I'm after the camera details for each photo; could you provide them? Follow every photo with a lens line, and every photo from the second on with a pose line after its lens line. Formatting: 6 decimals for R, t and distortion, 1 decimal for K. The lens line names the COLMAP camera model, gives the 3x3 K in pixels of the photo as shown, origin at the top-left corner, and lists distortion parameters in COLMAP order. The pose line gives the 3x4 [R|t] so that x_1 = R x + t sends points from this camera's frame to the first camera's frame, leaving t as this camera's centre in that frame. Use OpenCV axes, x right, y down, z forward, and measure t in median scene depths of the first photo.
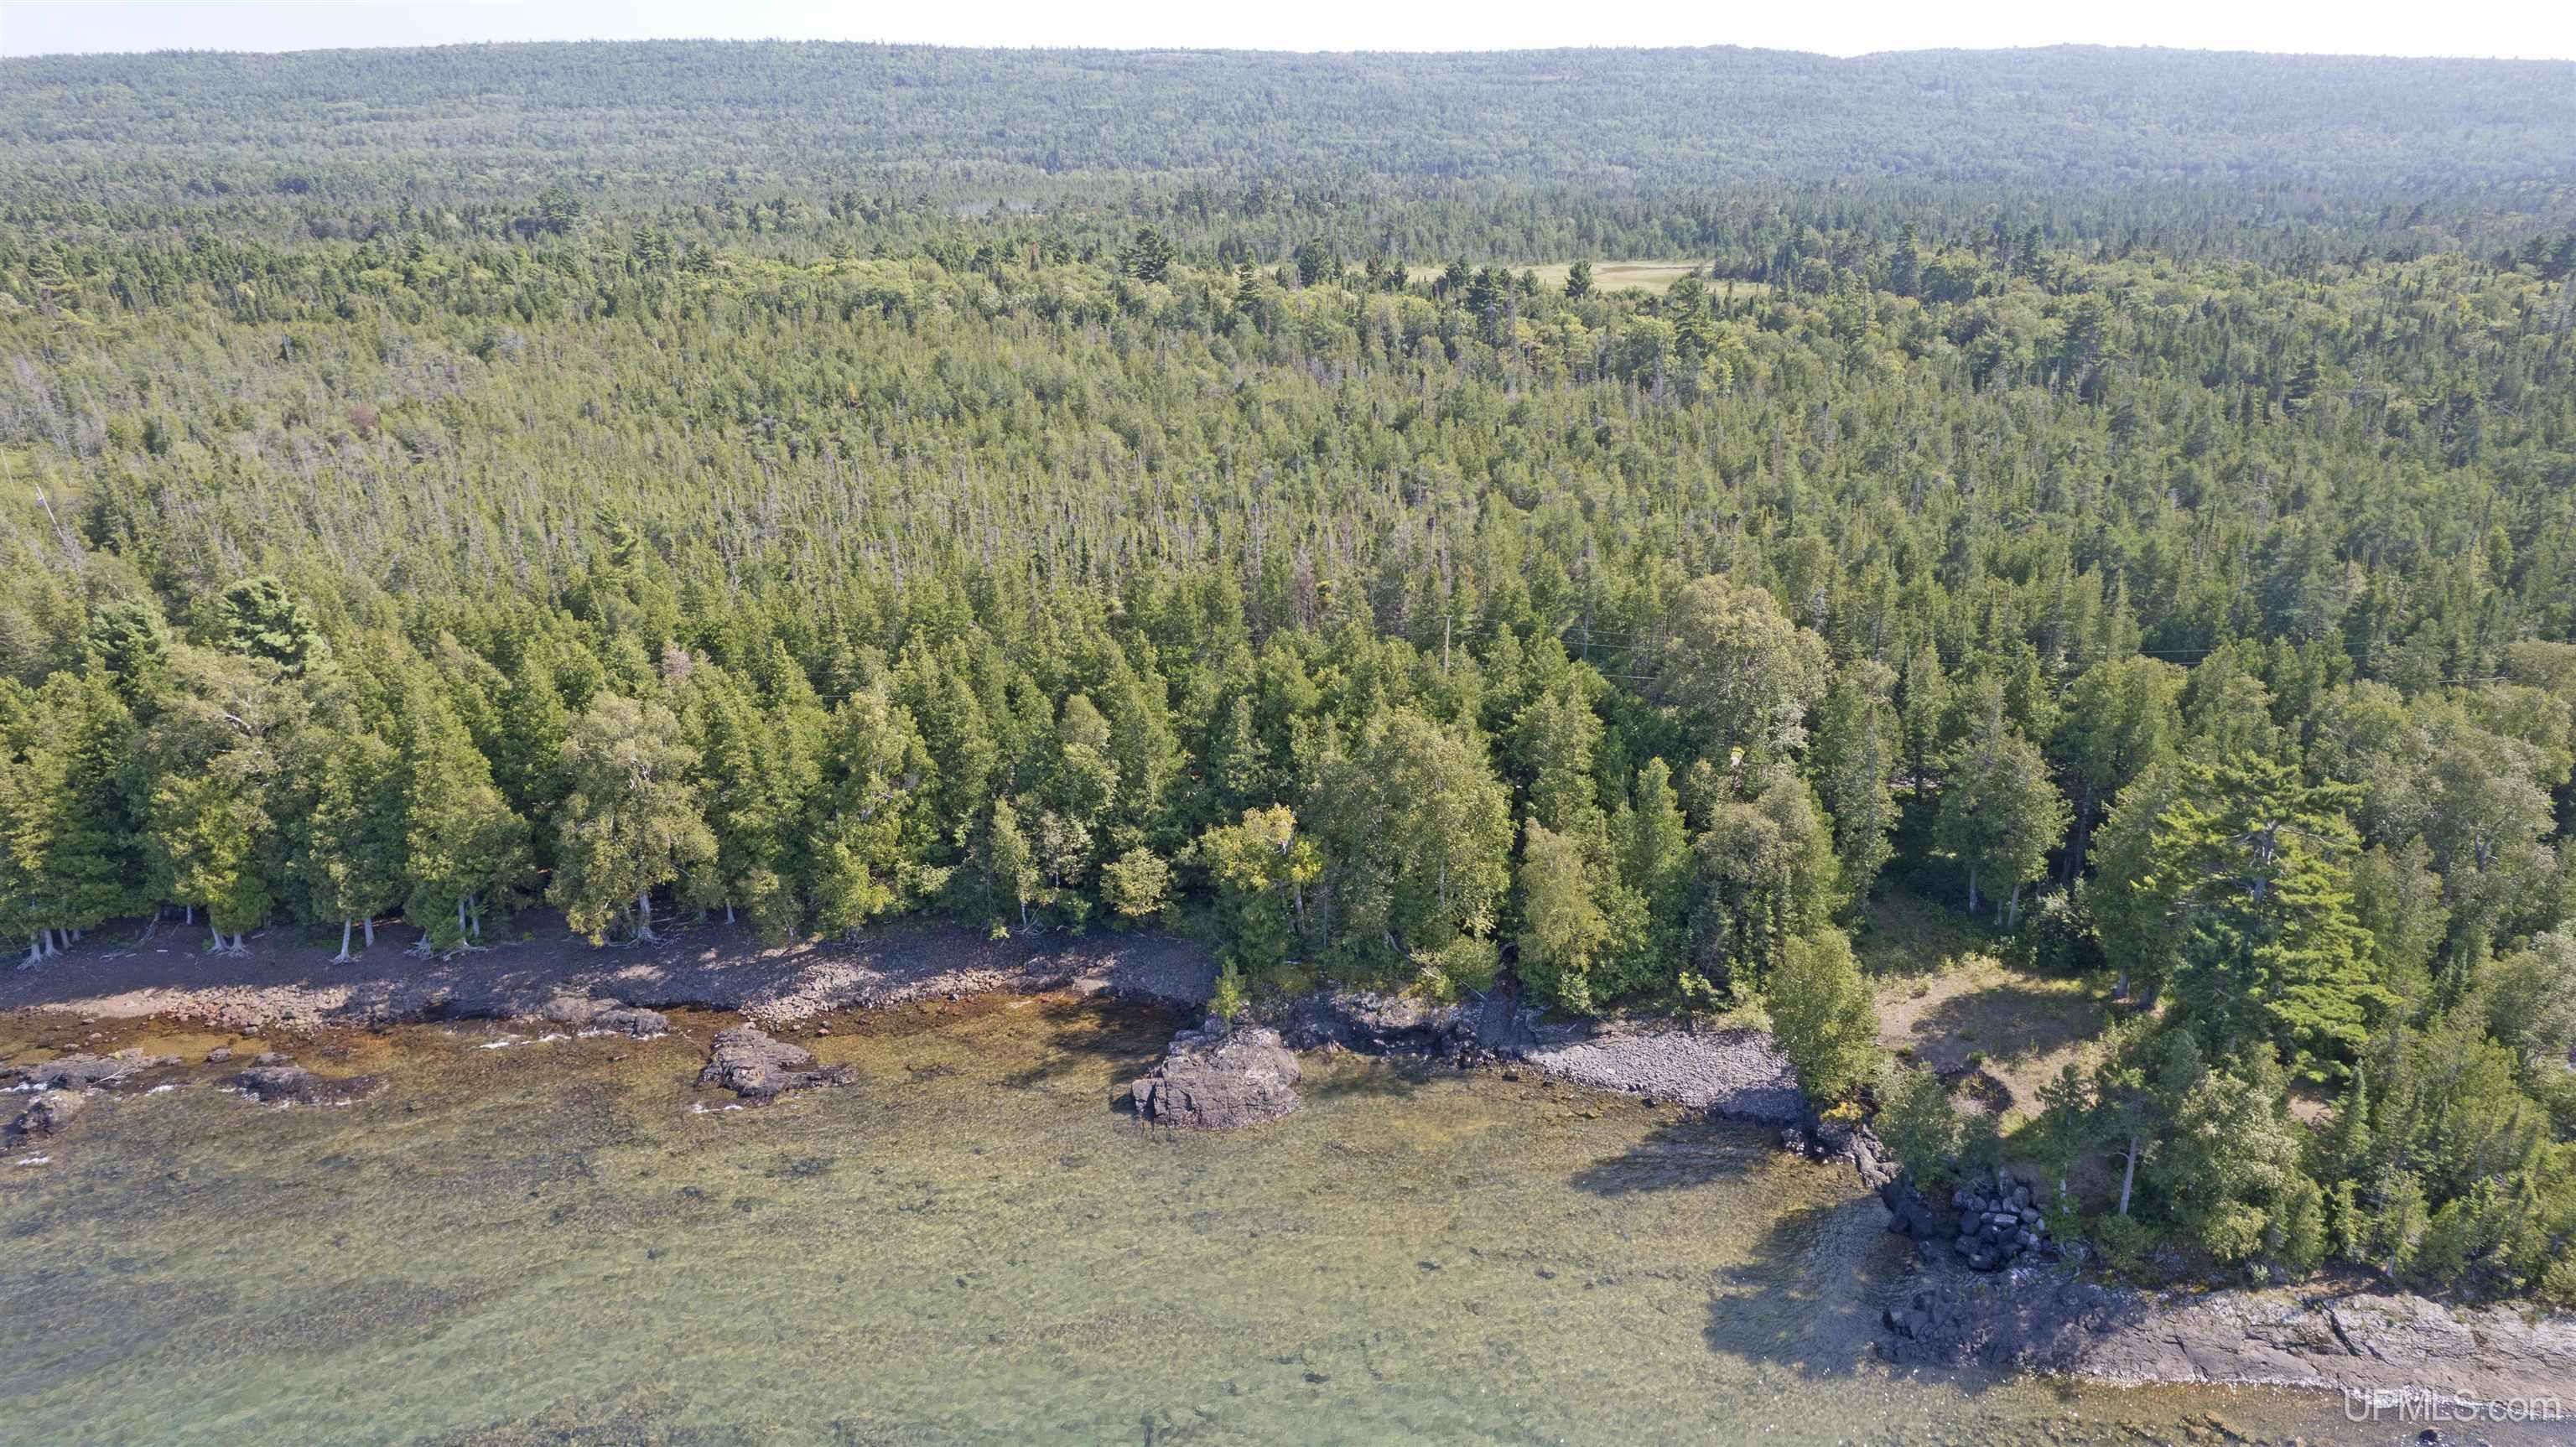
lens RADIAL K [[1649.7, 0, 1287.7], [0, 1649.7, 737.2], [0, 0, 1]] dist [-0.062463, 0.051425]
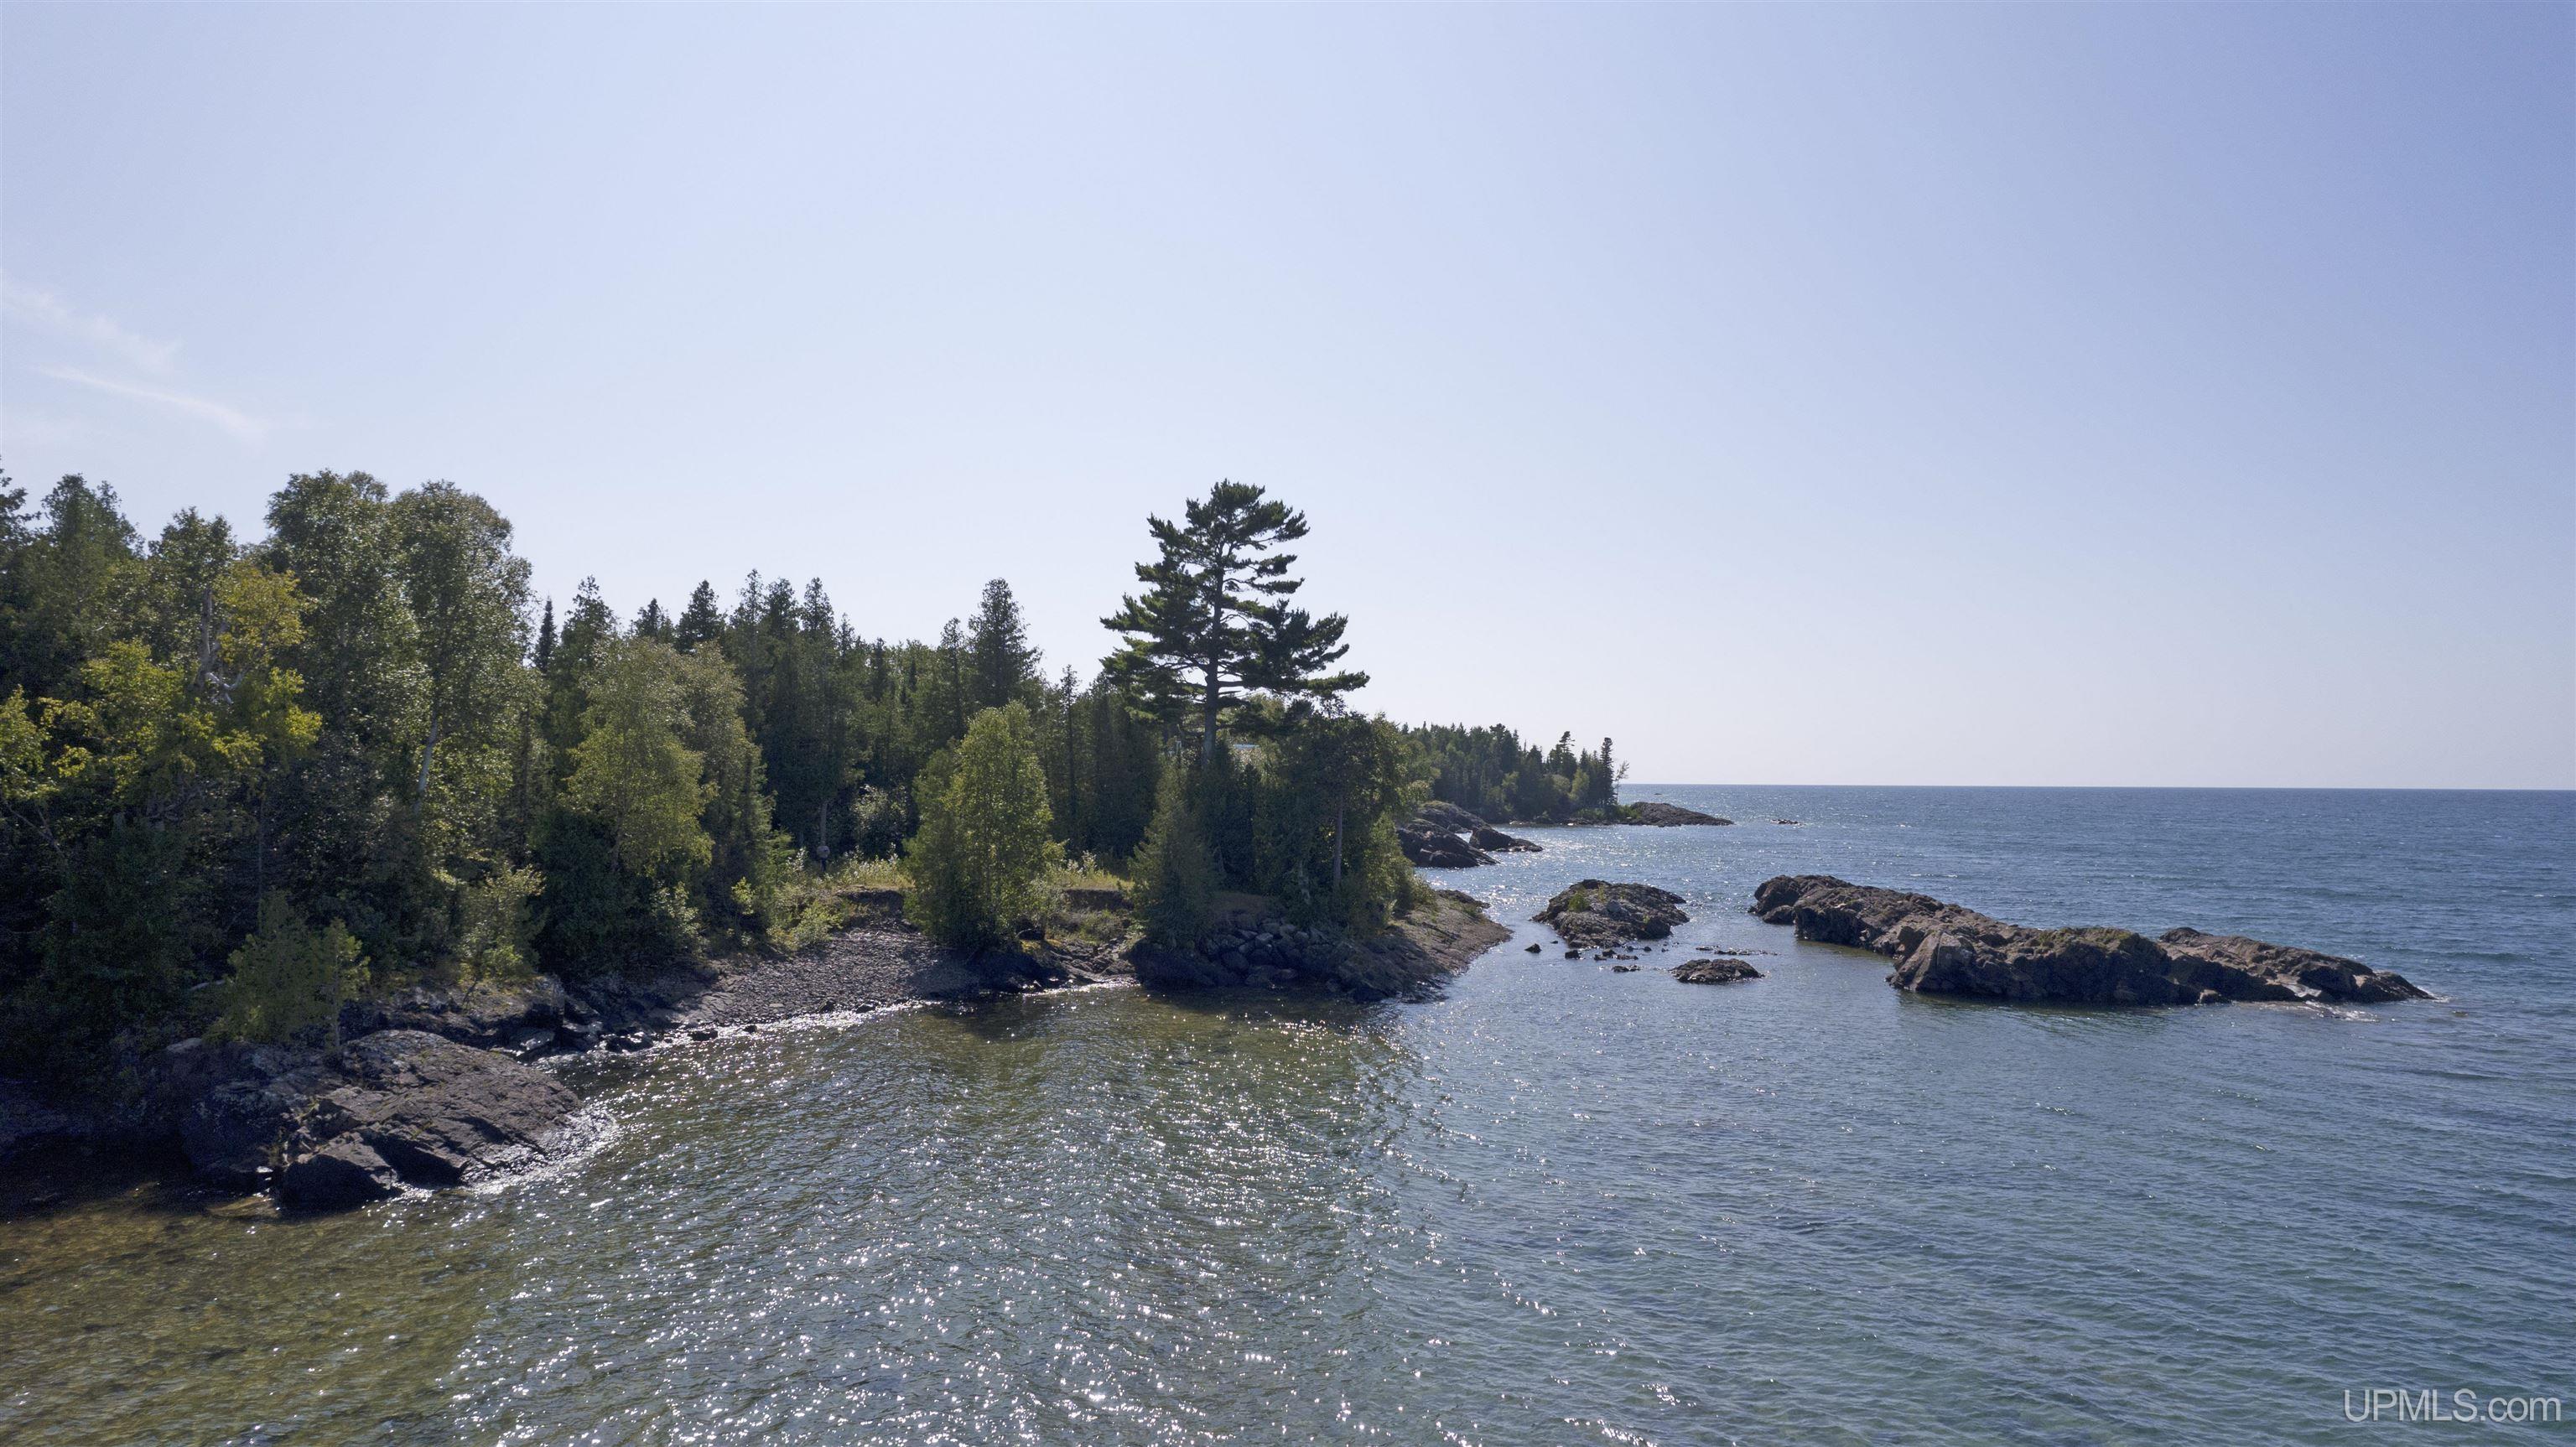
lens RADIAL K [[1649.7, 0, 1287.7], [0, 1649.7, 737.2], [0, 0, 1]] dist [-0.062463, 0.051425]
pose [[0.134702, 0.024043, 0.990594, -0.405771], [0.329363, 0.941777, -0.067645, 0.206321], [-0.934545, 0.335377, 0.118941, 0.674483]]
